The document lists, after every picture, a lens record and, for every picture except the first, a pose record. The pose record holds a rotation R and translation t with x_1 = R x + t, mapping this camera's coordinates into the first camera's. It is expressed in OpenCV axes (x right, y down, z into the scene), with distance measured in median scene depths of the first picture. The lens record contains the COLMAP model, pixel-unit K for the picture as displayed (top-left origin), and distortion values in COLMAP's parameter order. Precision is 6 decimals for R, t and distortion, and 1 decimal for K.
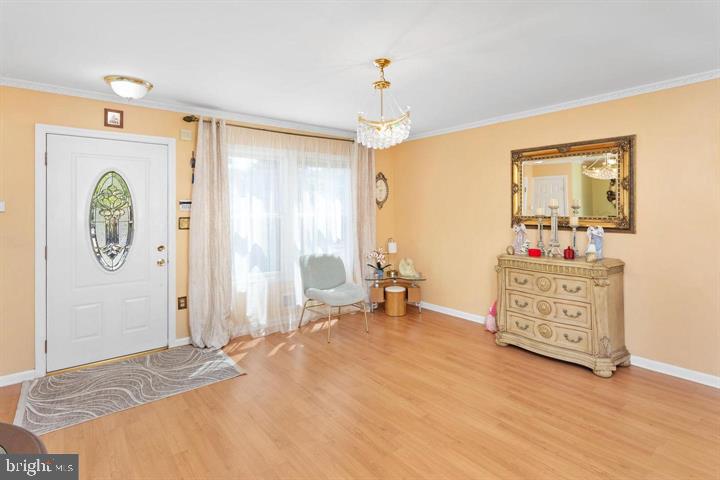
lens RADIAL K [[367.7, 0, 376.8], [0, 367.7, 204.9], [0, 0, 1]] dist [0.000956, 0.000173]
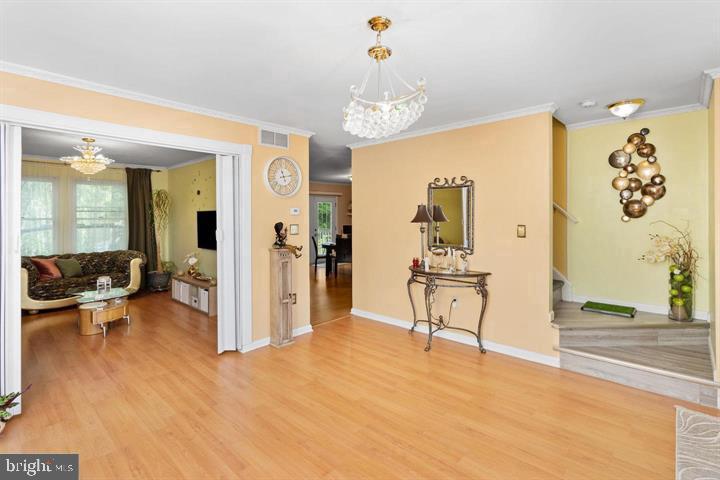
lens RADIAL K [[345.4, 0, 362.2], [0, 345.4, 217.8], [0, 0, 1]] dist [0.000380, -0.000189]
pose [[-0.991392, 0.007856, -0.130690, 0.113412], [0.009022, 0.999925, -0.008338, 0.014836], [0.130615, -0.009445, -0.991388, 1.320151]]
